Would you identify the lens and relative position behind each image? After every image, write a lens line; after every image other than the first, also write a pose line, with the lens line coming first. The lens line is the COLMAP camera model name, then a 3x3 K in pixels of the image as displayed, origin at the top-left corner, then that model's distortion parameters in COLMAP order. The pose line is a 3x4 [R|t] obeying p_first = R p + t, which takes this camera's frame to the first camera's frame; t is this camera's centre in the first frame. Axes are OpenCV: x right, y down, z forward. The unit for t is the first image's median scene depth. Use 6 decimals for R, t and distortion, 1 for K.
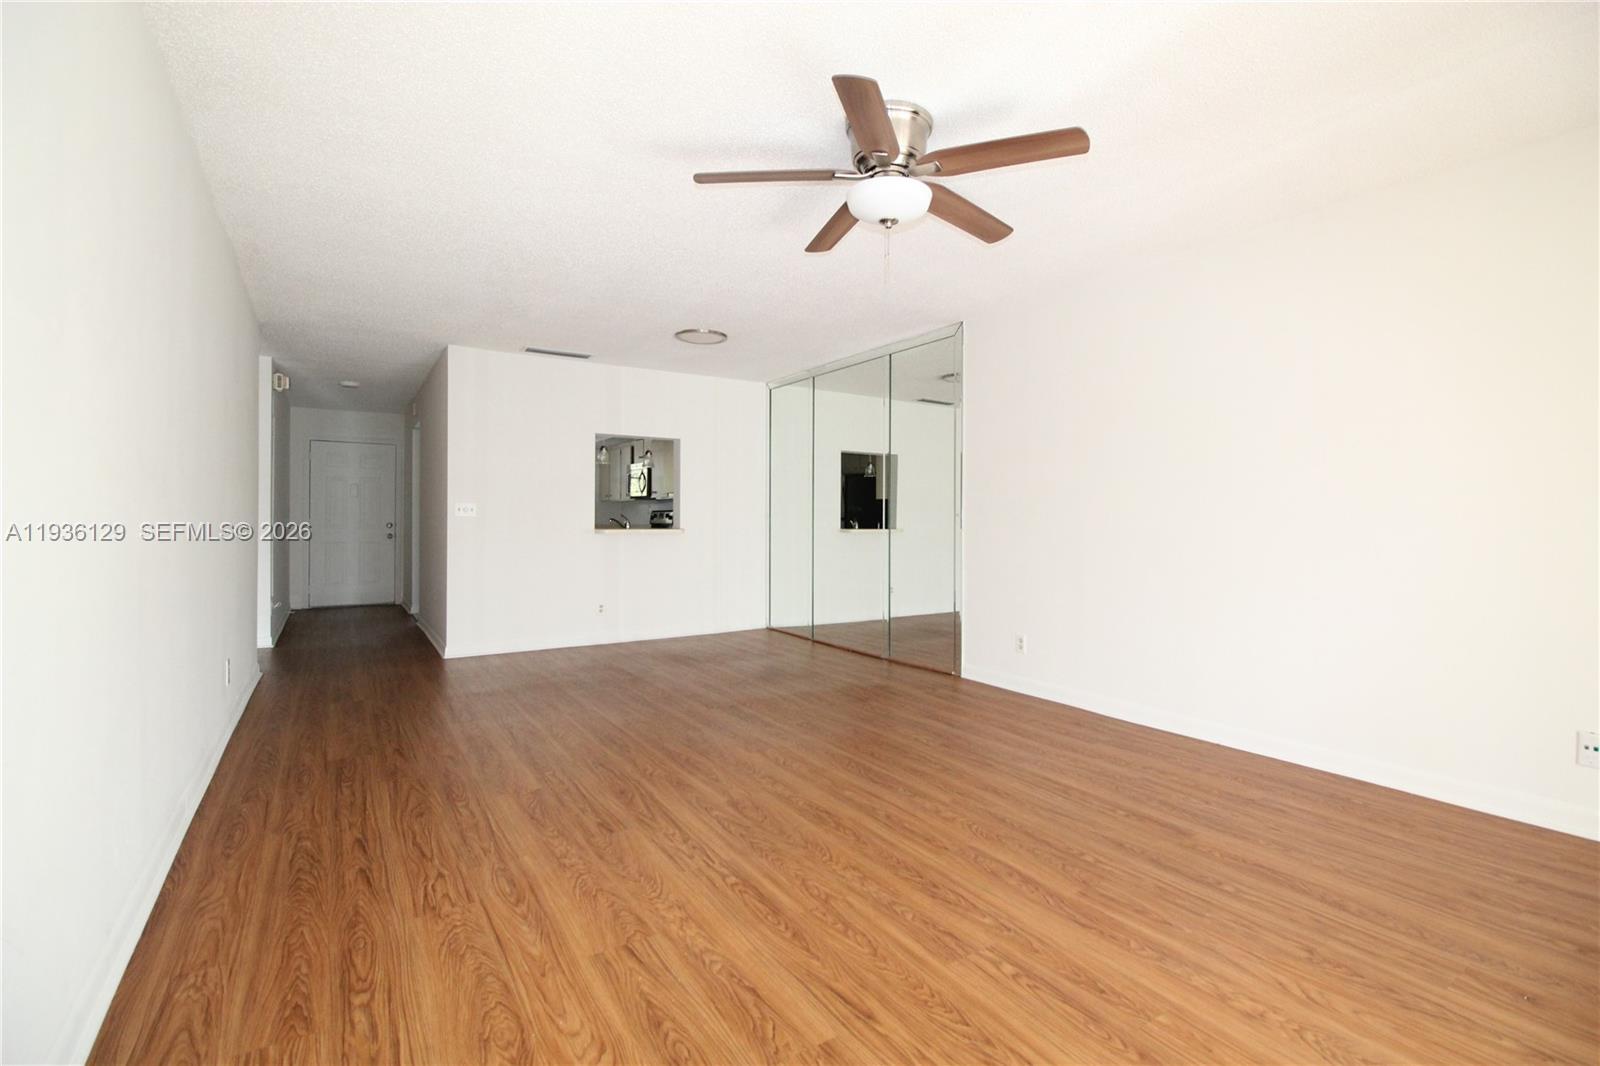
lens RADIAL K [[739.5, 0, 810.9], [0, 739.5, 521.7], [0, 0, 1]] dist [-0.013515, -0.002211]
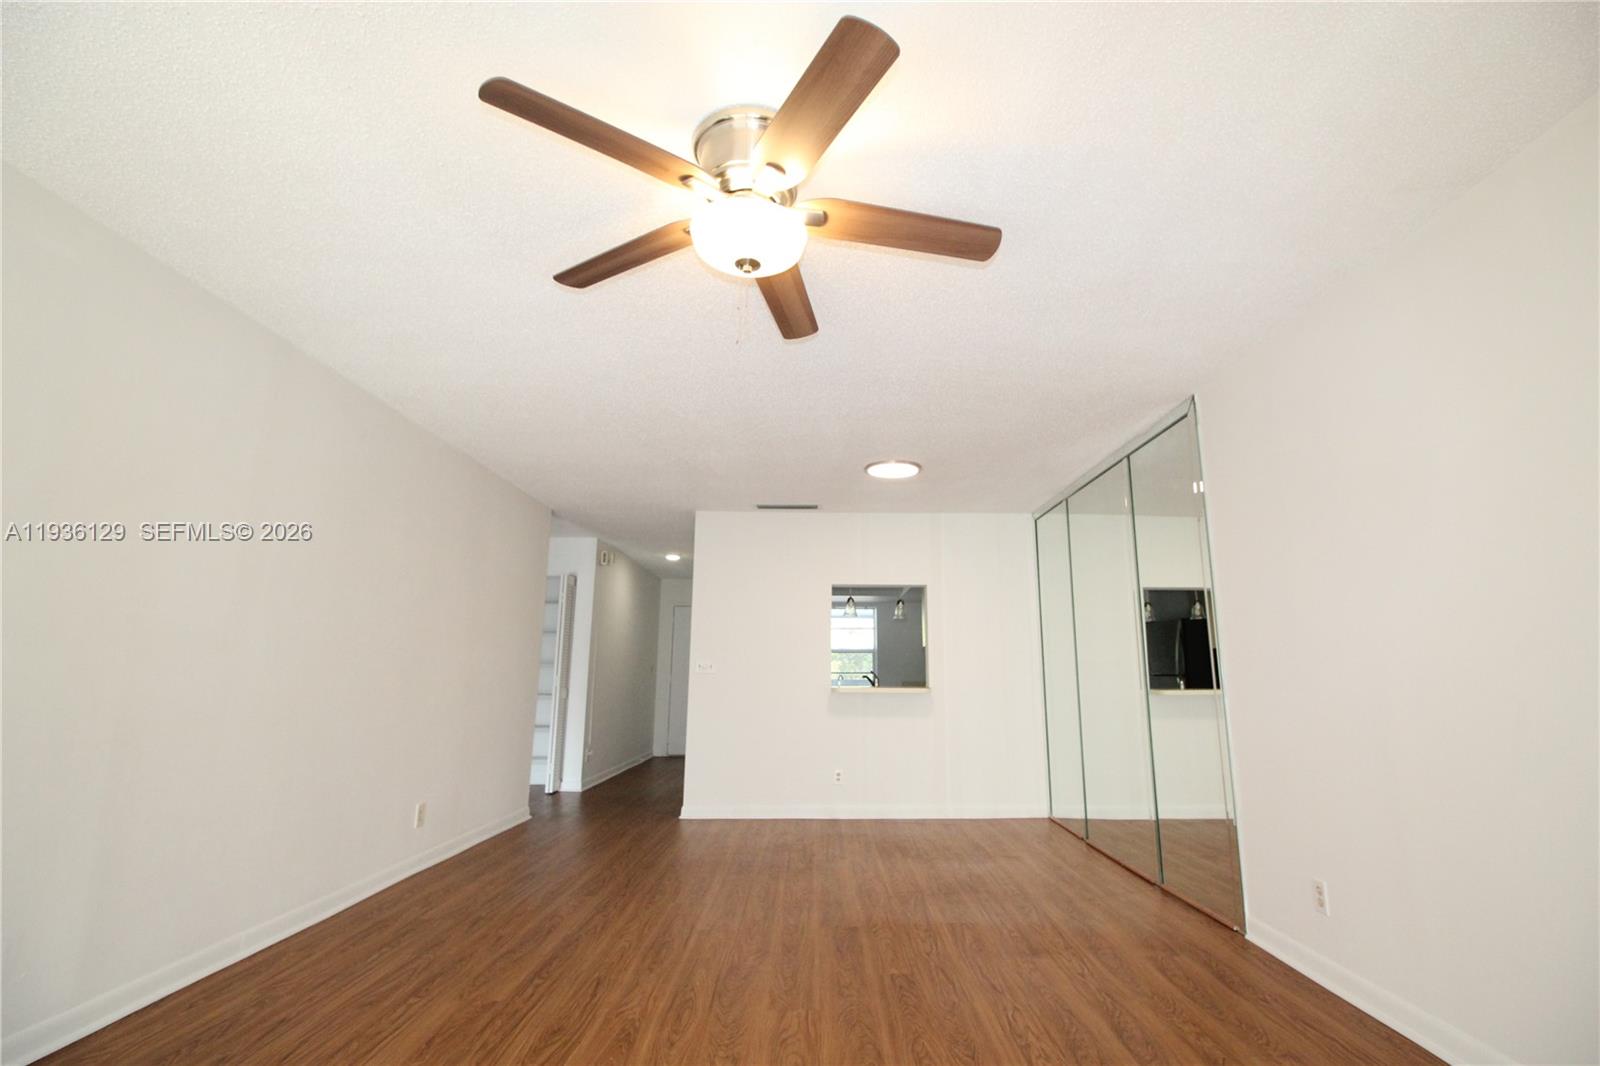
lens RADIAL K [[739.5, 0, 801.4], [0, 739.5, 520.3], [0, 0, 1]] dist [-0.013515, -0.002211]
pose [[0.842507, -0.108882, -0.527567, 0.373787], [-0.003577, 0.978207, -0.207599, -0.003801], [0.538674, 0.176791, 0.823757, 0.345337]]
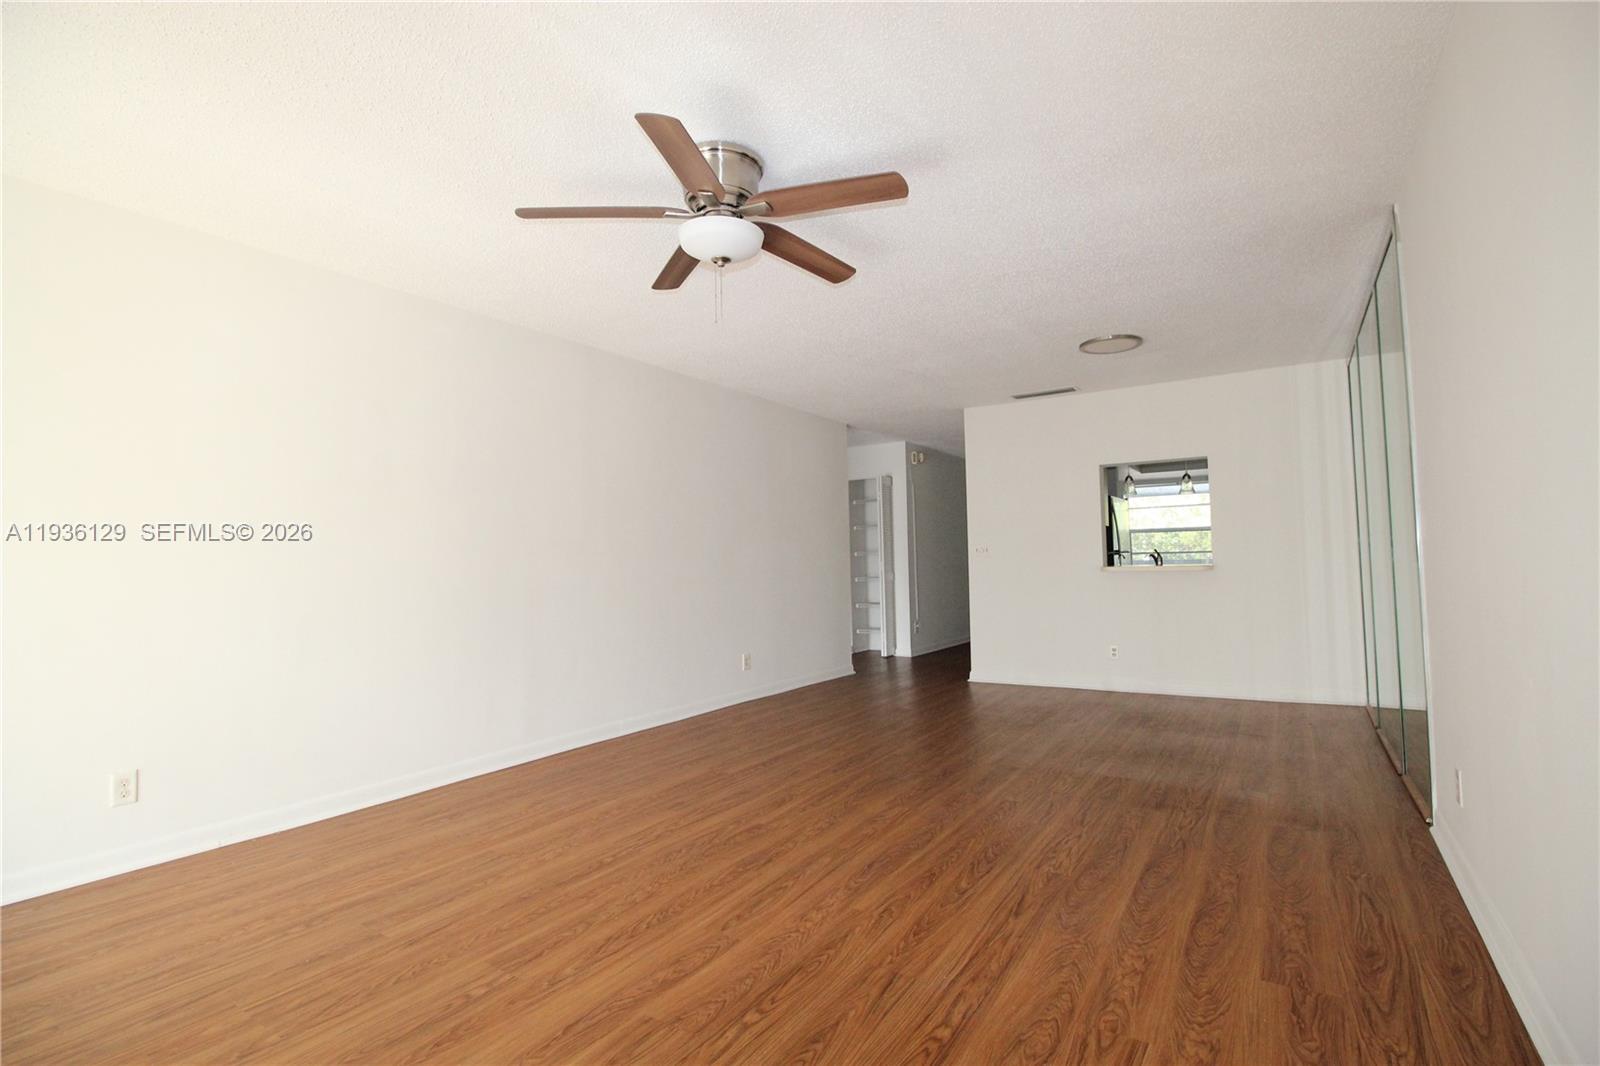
lens RADIAL K [[739.5, 0, 820.0], [0, 739.5, 517.6], [0, 0, 1]] dist [-0.013515, -0.002211]
pose [[0.424999, -0.067195, -0.902696, 0.764980], [0.017788, 0.997668, -0.065890, 0.006709], [0.905019, 0.011946, 0.425203, 0.517188]]
